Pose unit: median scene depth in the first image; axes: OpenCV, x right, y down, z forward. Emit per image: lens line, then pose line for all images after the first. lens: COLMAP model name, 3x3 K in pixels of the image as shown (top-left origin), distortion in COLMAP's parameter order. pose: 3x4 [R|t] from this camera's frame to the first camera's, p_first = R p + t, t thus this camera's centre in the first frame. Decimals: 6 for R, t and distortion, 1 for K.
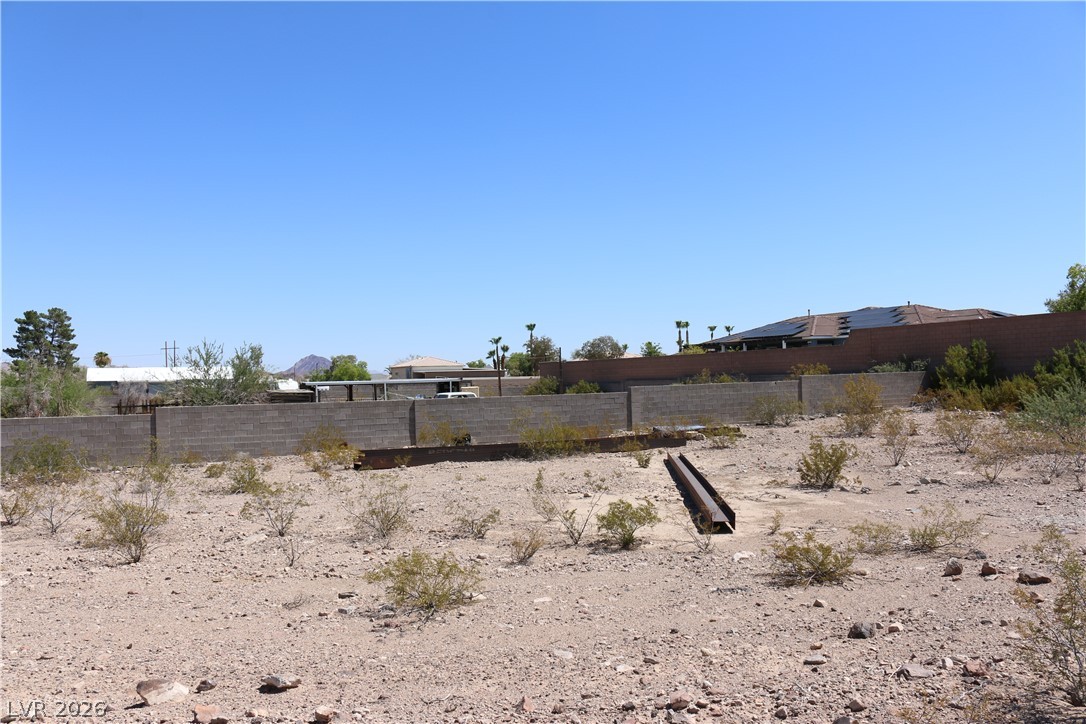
lens RADIAL K [[895.6, 0, 540.4], [0, 895.6, 357.2], [0, 0, 1]] dist [-0.158896, 0.131323]
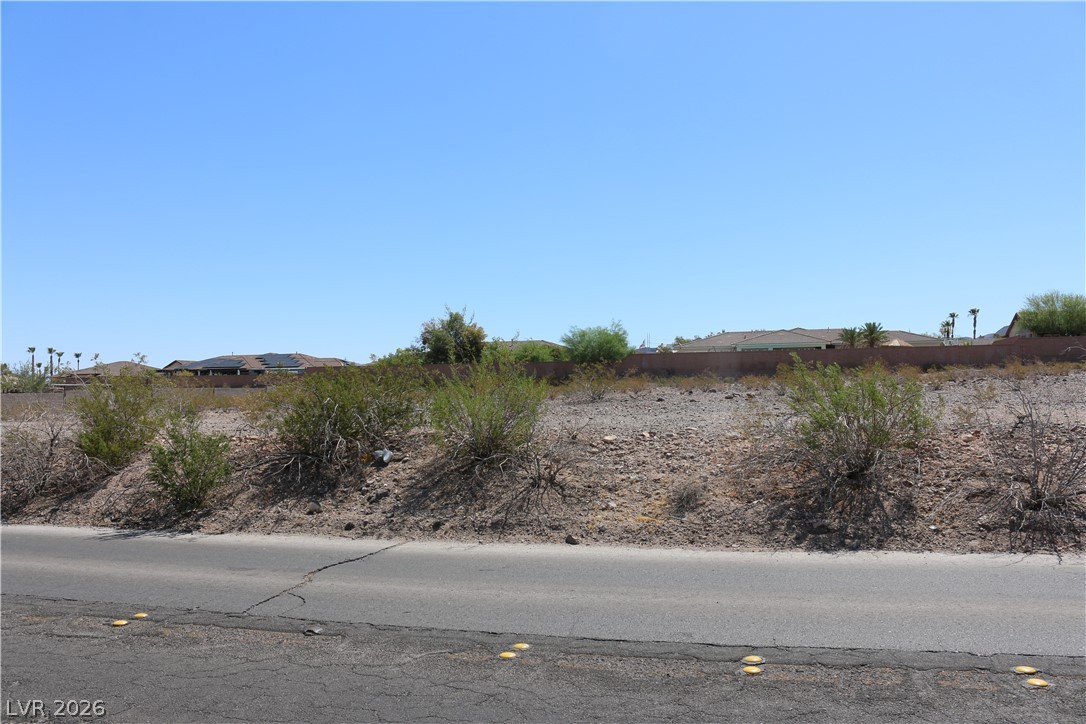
lens RADIAL K [[895.6, 0, 543.0], [0, 895.6, 366.2], [0, 0, 1]] dist [-0.158896, 0.131323]
pose [[0.669198, 0.040044, 0.742004, -0.582588], [-0.022809, 0.999183, -0.033353, 0.018318], [-0.742734, 0.005395, 0.669565, -0.624872]]
